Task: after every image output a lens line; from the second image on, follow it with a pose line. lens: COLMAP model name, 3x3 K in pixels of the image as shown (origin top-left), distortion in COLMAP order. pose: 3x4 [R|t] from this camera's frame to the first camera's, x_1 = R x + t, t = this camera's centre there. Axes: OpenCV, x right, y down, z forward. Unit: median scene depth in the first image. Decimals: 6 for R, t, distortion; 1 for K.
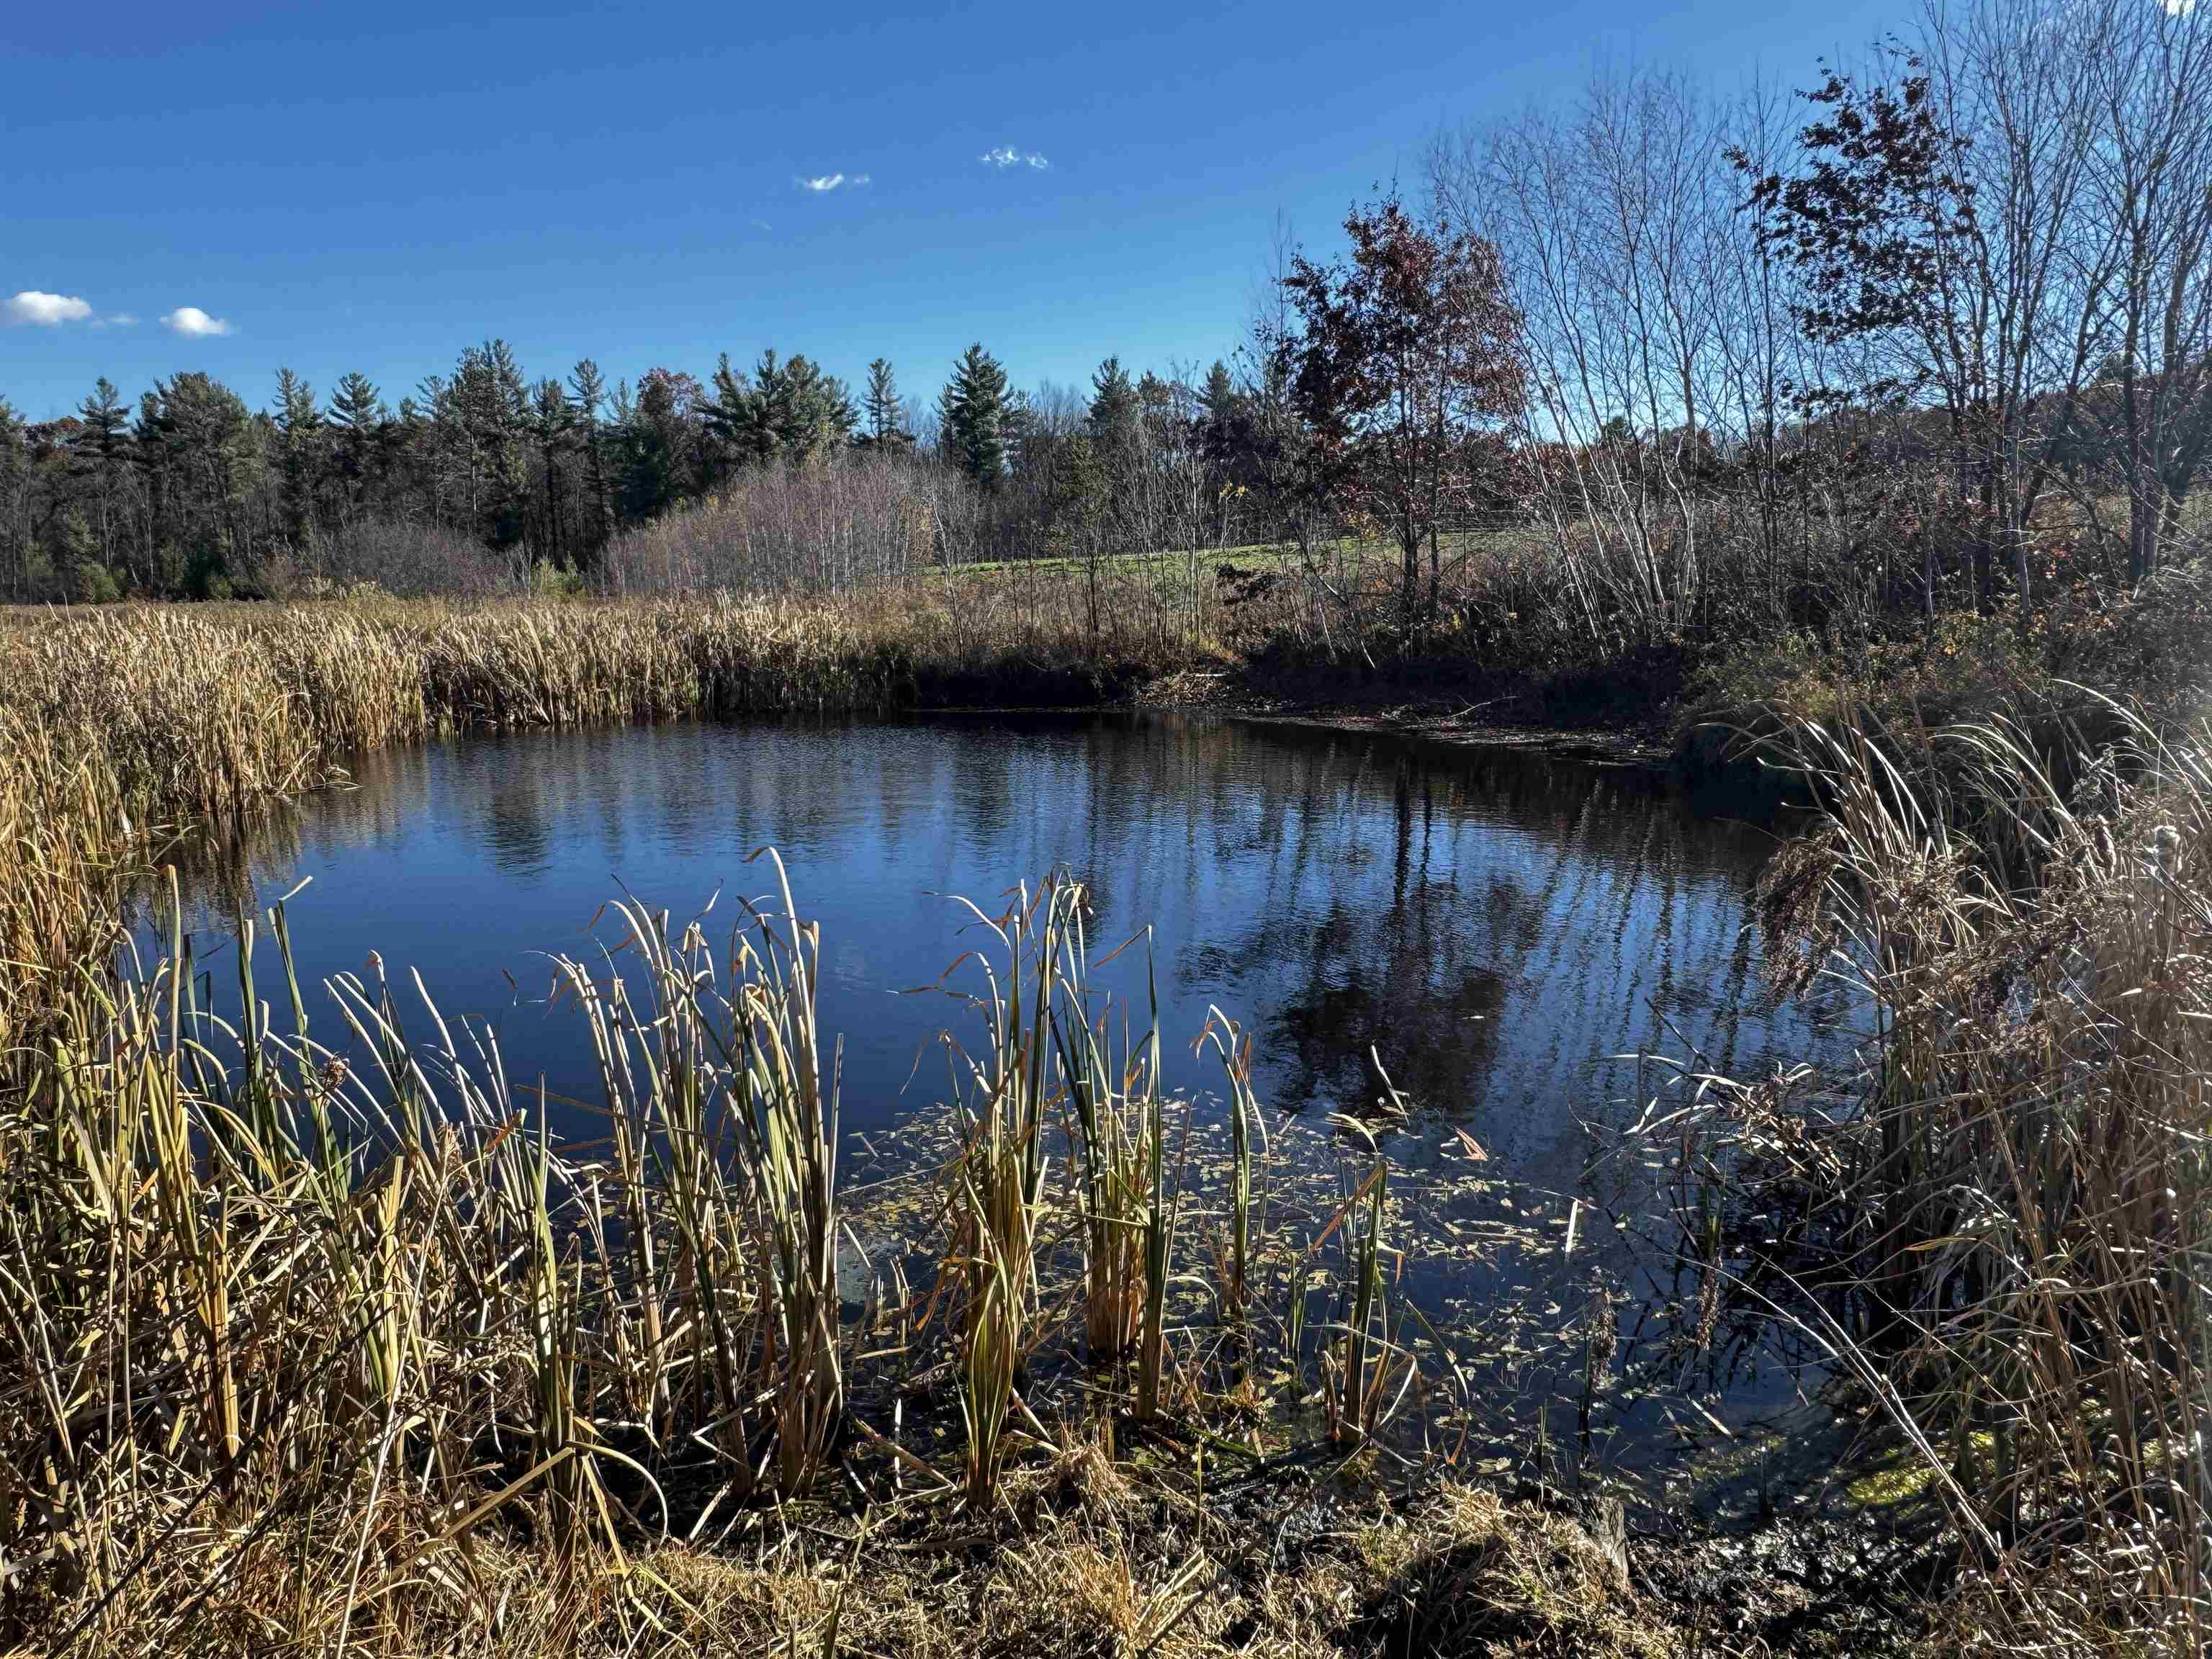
lens RADIAL K [[1706.3, 0, 1106.0], [0, 1706.3, 829.5], [0, 0, 1]] dist [0.003188, 0.000849]
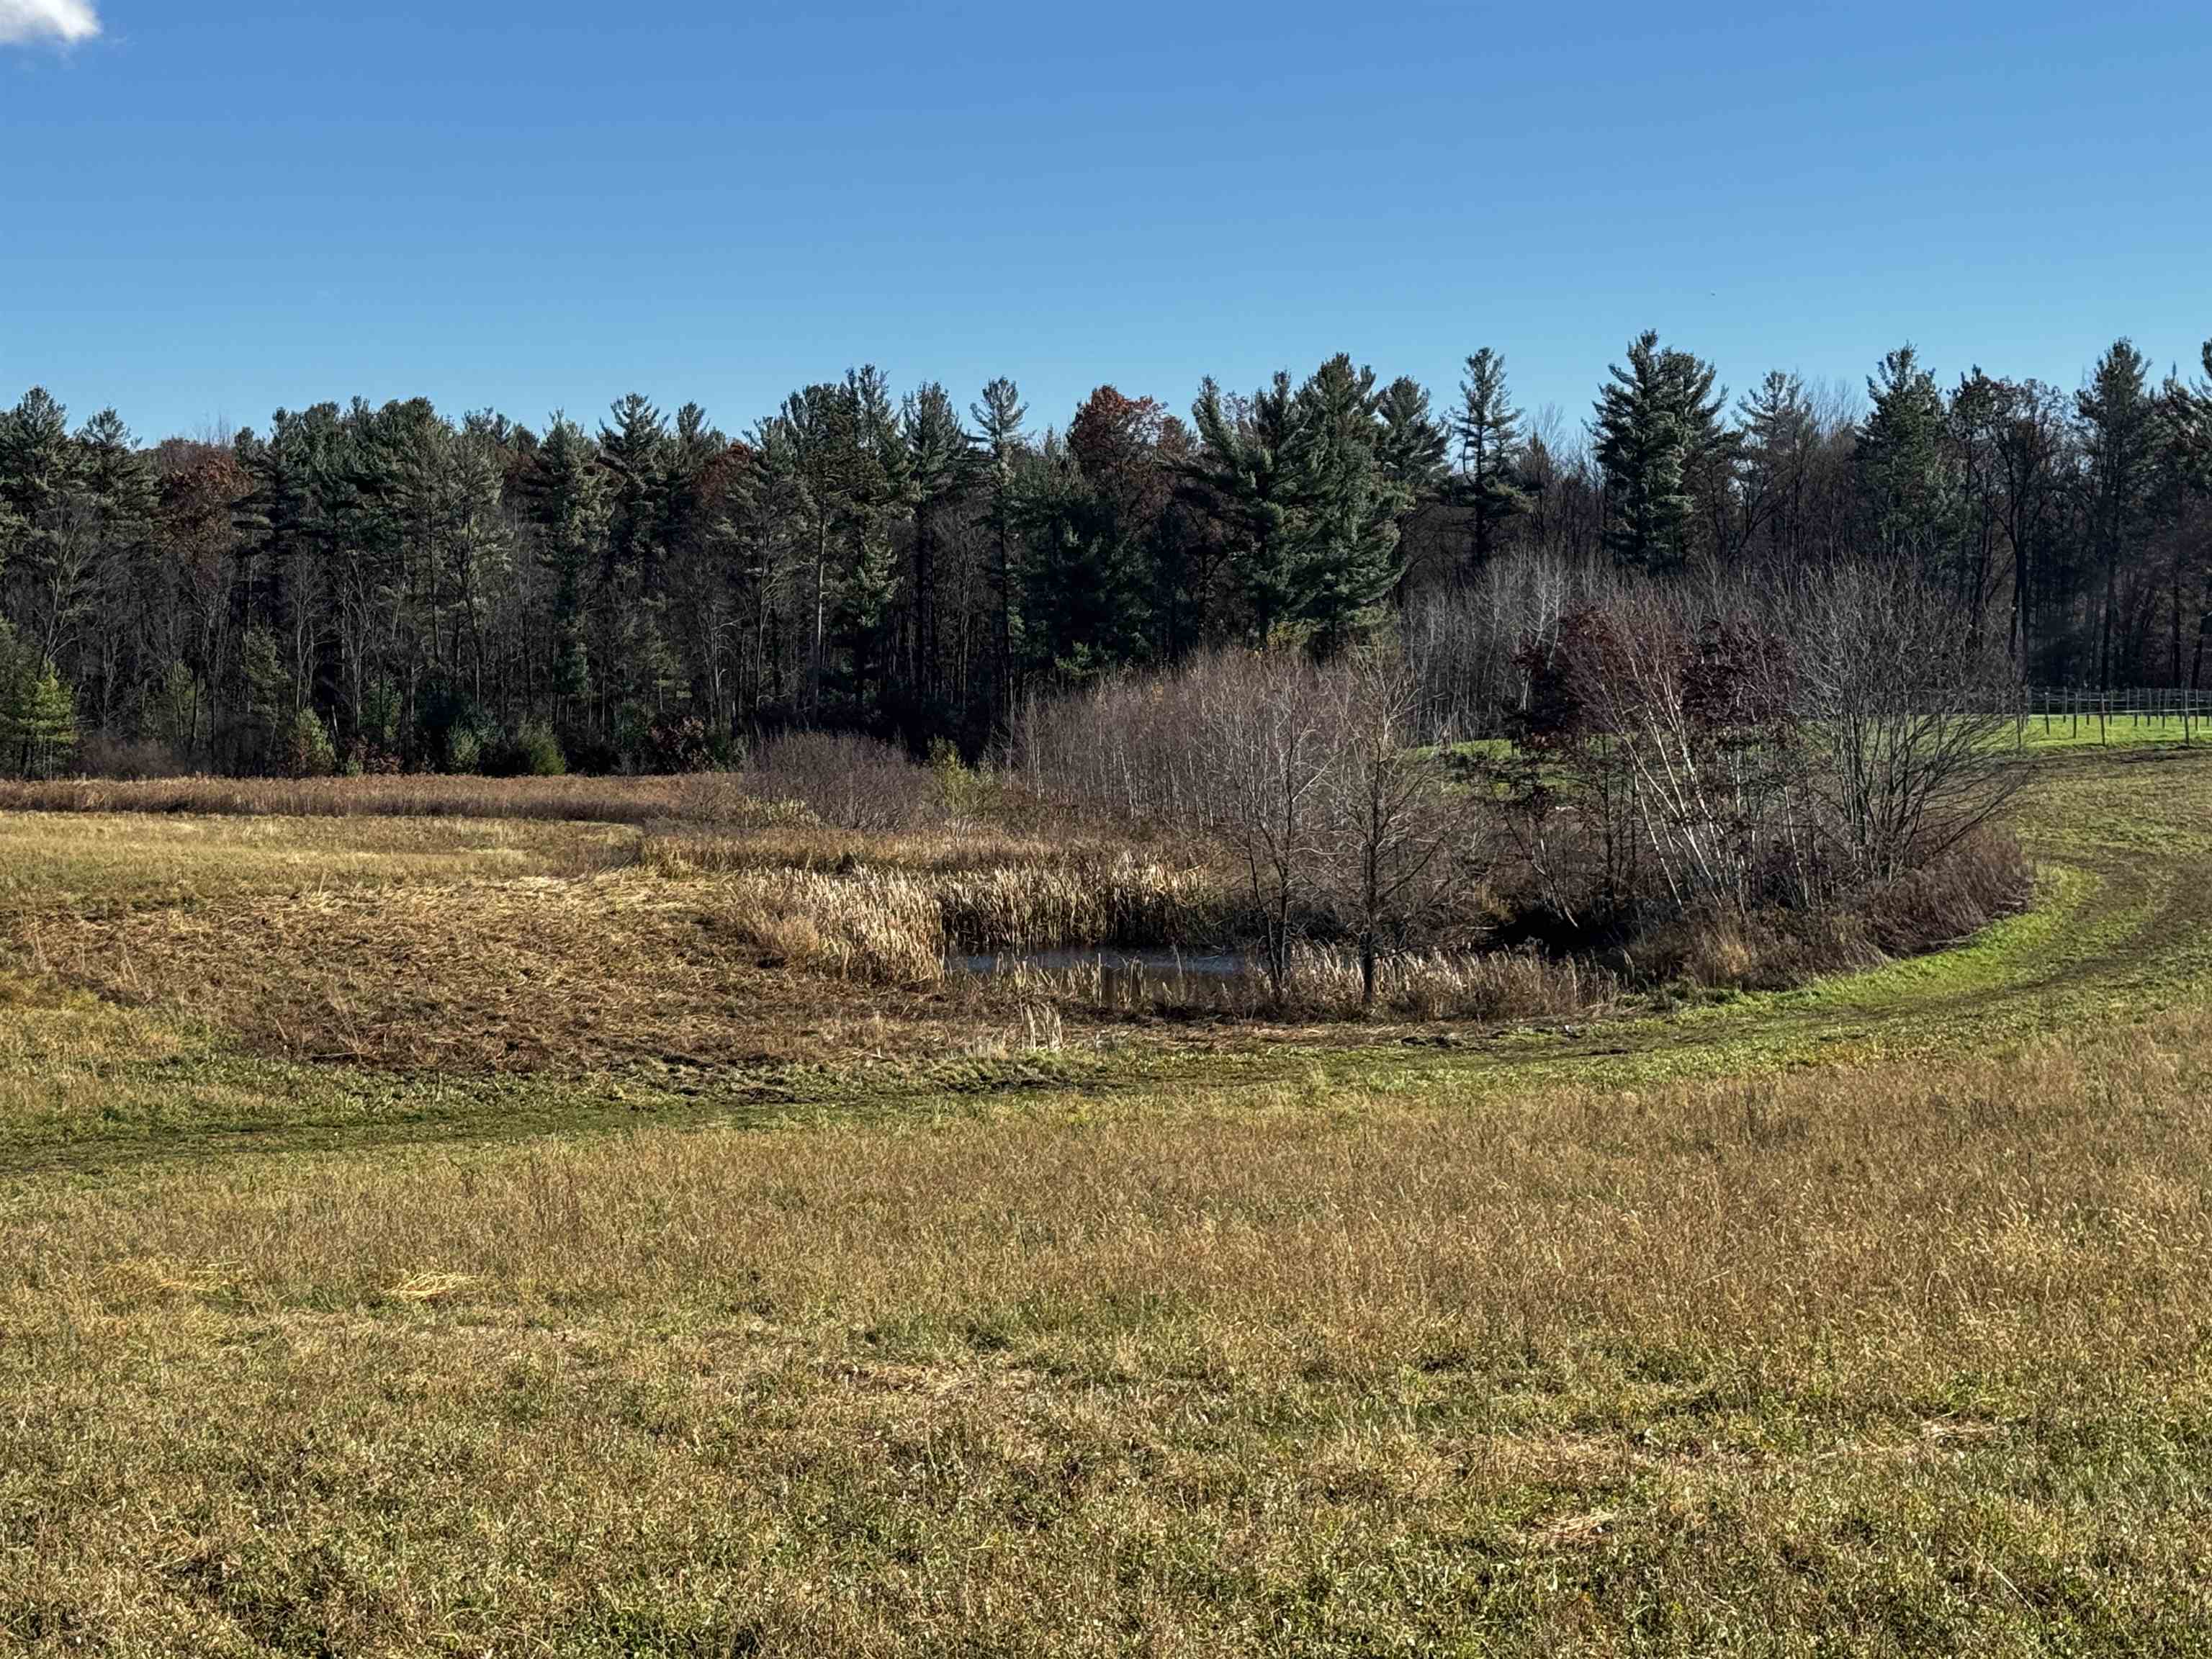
lens RADIAL K [[3738.2, 0, 1106.0], [0, 3738.2, 829.5], [0, 0, 1]] dist [0.572394, 0.013097]
pose [[0.968947, 0.031363, -0.245270, 0.066688], [-0.057448, 0.993335, -0.099931, 0.019100], [0.240501, 0.110918, 0.964291, -0.256997]]
